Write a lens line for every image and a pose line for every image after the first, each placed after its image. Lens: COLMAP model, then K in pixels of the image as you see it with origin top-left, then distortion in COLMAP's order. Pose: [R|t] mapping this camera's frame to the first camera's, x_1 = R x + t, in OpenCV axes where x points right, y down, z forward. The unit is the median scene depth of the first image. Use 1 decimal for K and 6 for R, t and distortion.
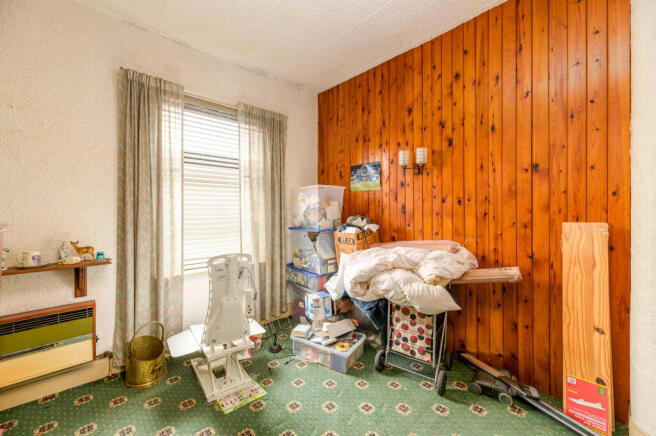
lens RADIAL K [[266.3, 0, 324.9], [0, 266.3, 214.8], [0, 0, 1]] dist [0.000990, 0.000106]
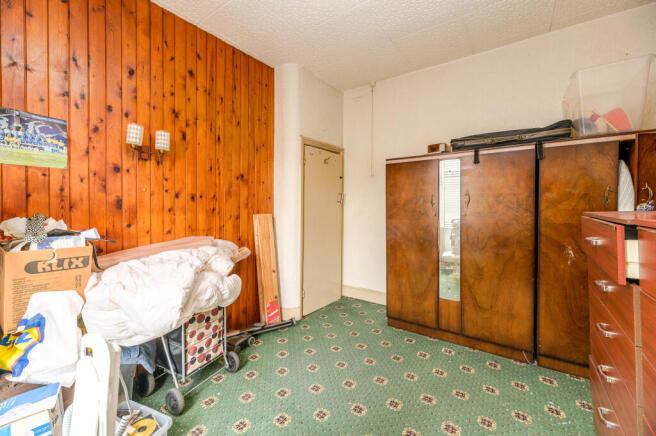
lens RADIAL K [[271.5, 0, 329.0], [0, 271.5, 210.8], [0, 0, 1]] dist [0.016922, 0.000088]
pose [[-0.212791, -0.014851, 0.976985, -0.654578], [0.002451, 0.999873, 0.015733, -0.014514], [-0.977095, 0.005743, -0.212727, 0.733536]]
